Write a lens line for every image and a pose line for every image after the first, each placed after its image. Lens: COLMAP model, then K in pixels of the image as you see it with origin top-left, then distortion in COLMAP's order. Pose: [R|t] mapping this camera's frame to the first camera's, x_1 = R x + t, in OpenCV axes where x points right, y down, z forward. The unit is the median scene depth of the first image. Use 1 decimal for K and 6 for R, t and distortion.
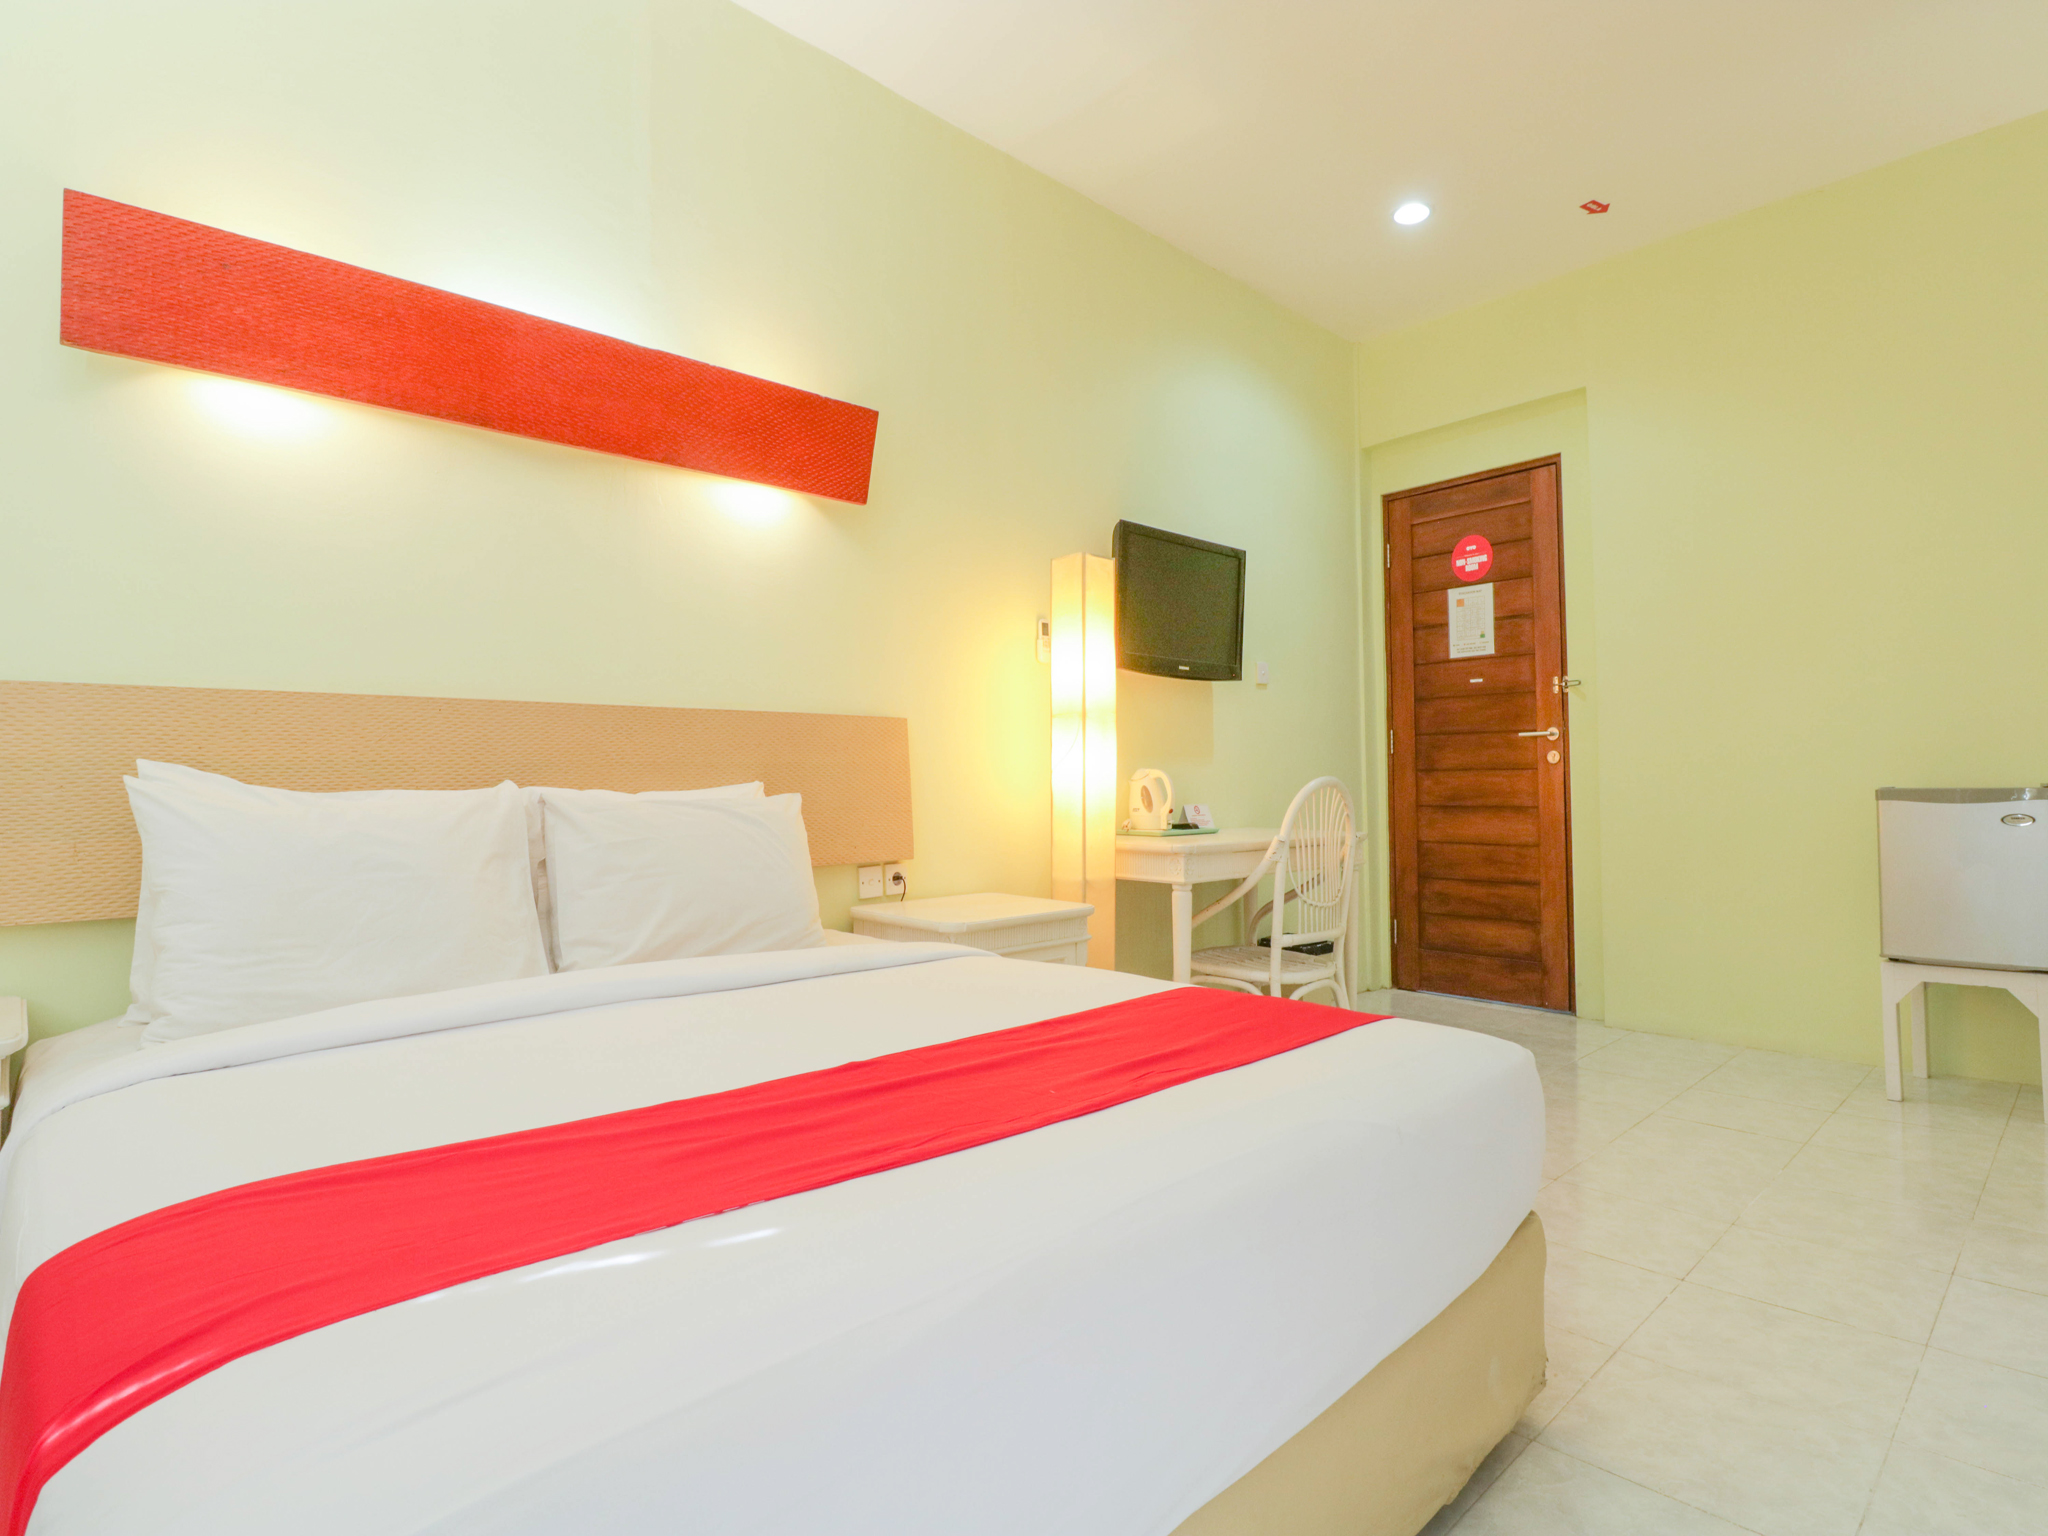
lens RADIAL K [[1051.5, 0, 1012.4], [0, 1051.5, 795.5], [0, 0, 1]] dist [-0.001878, -0.009975]
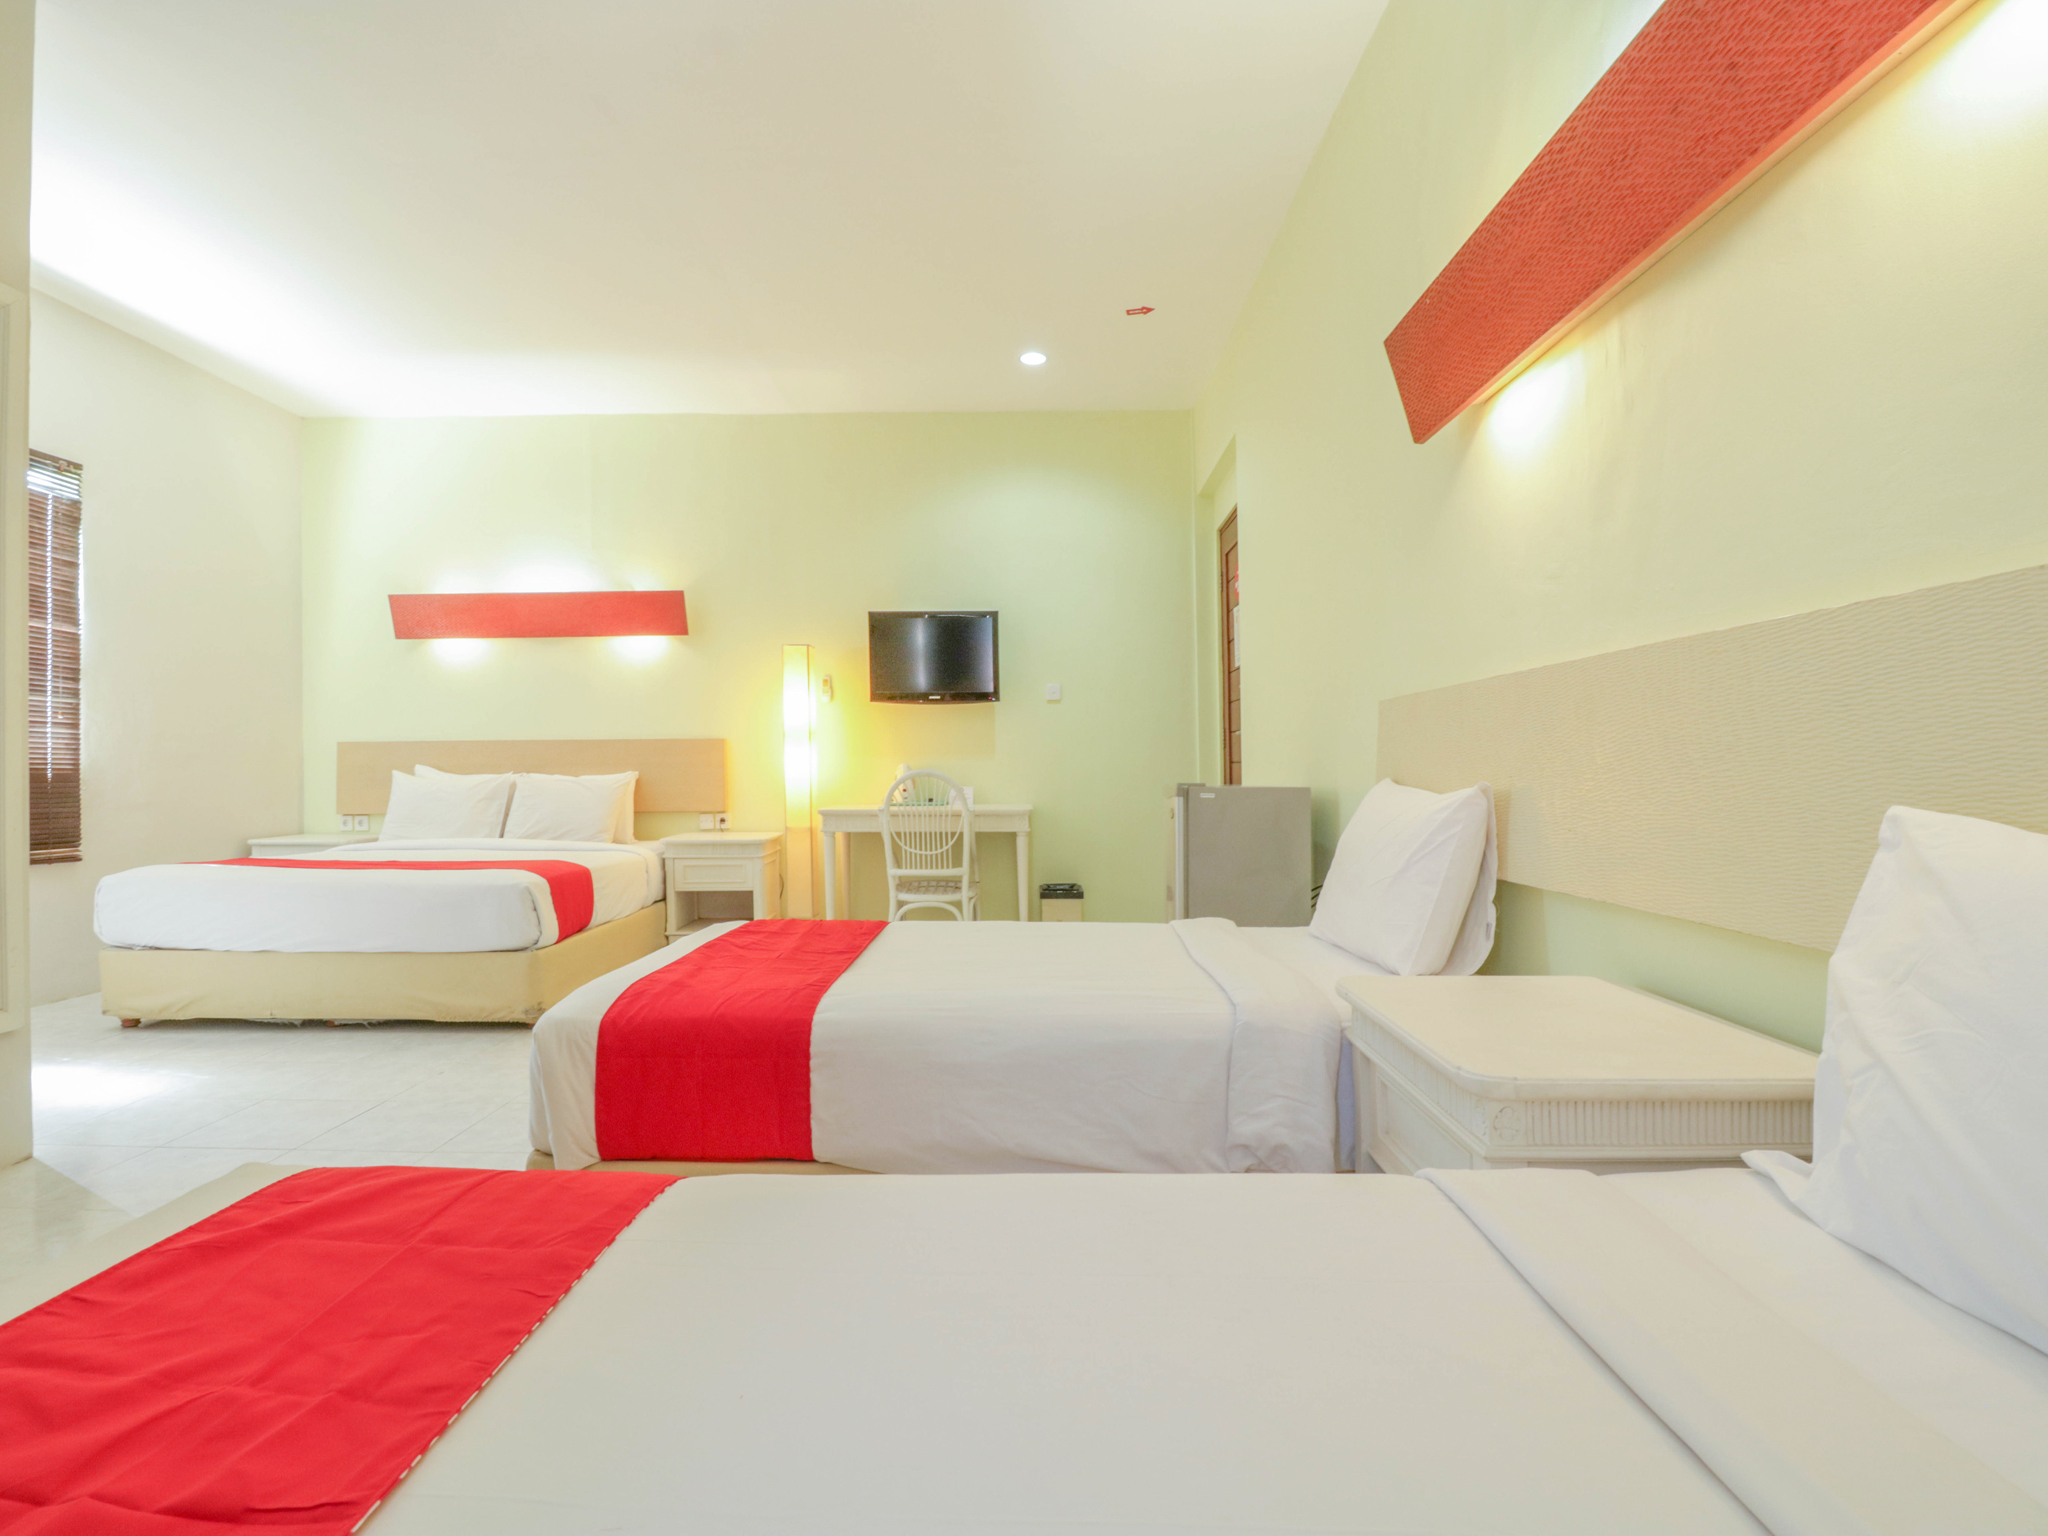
lens RADIAL K [[971.7, 0, 1026.6], [0, 971.7, 777.0], [0, 0, 1]] dist [-0.002731, -0.013563]
pose [[0.722419, 0.012548, -0.691342, 1.556090], [-0.009425, 0.999921, 0.008300, -0.022658], [0.691392, 0.000520, 0.722480, 0.085764]]
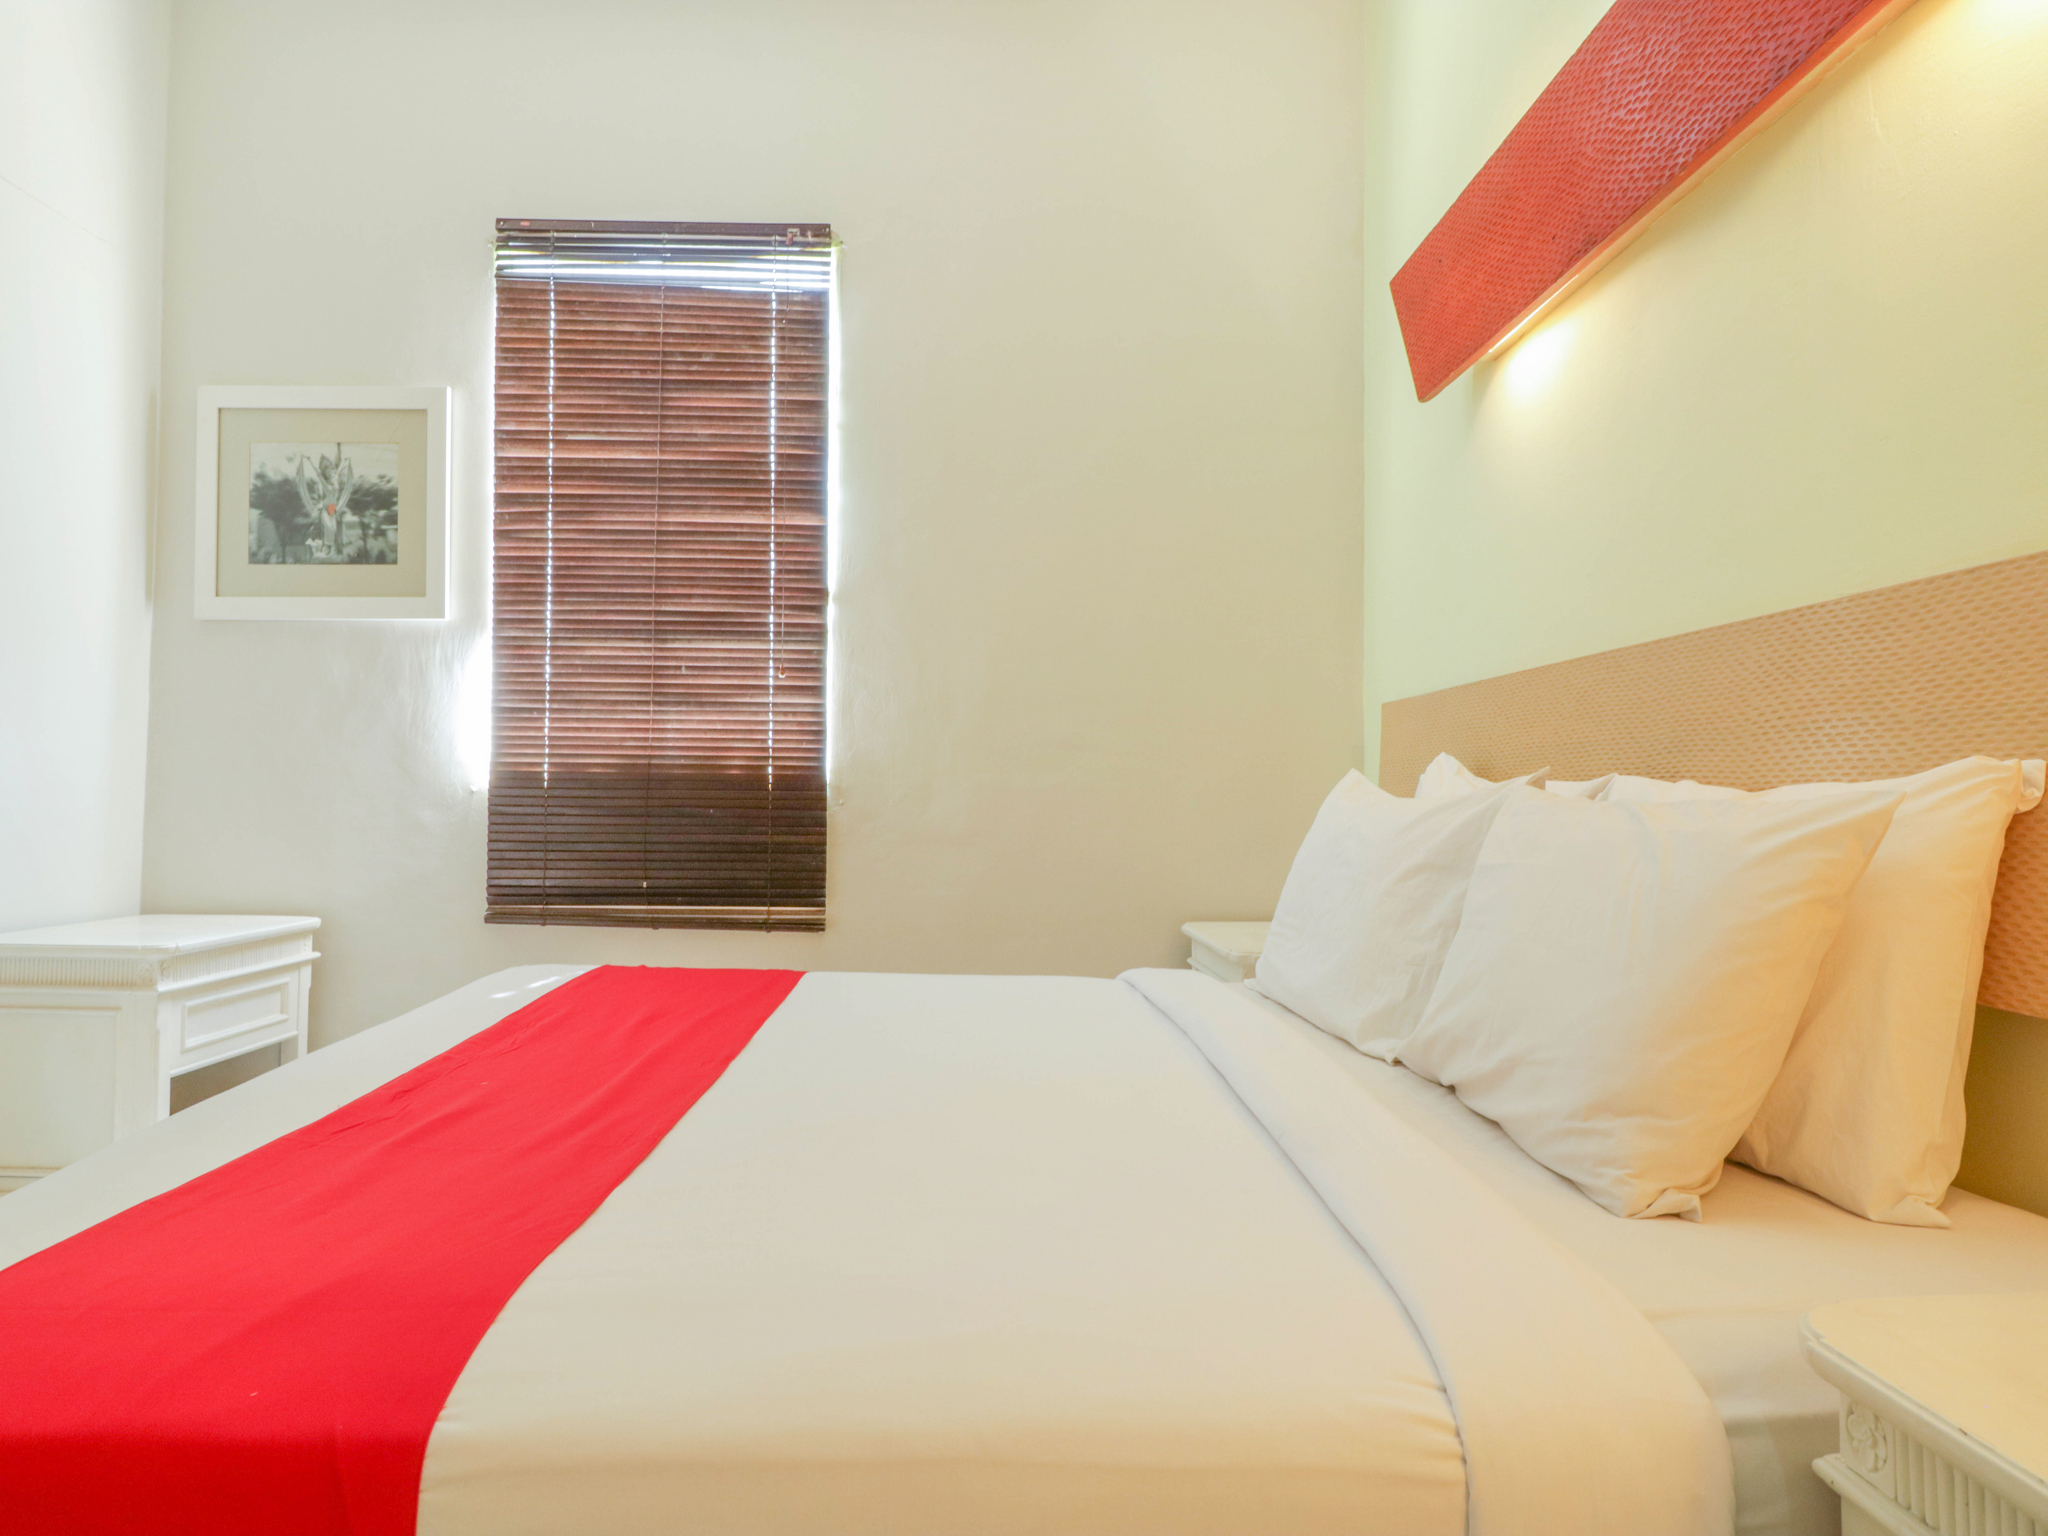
lens RADIAL K [[1223.5, 0, 1024.0], [0, 1223.5, 768.0], [0, 0, 1]] dist [0.000549, 0.000926]
pose [[-0.646880, -0.010880, -0.762514, 0.242303], [-0.007106, 0.999941, -0.008239, -0.001921], [0.762559, 0.000088, -0.646919, 0.914221]]
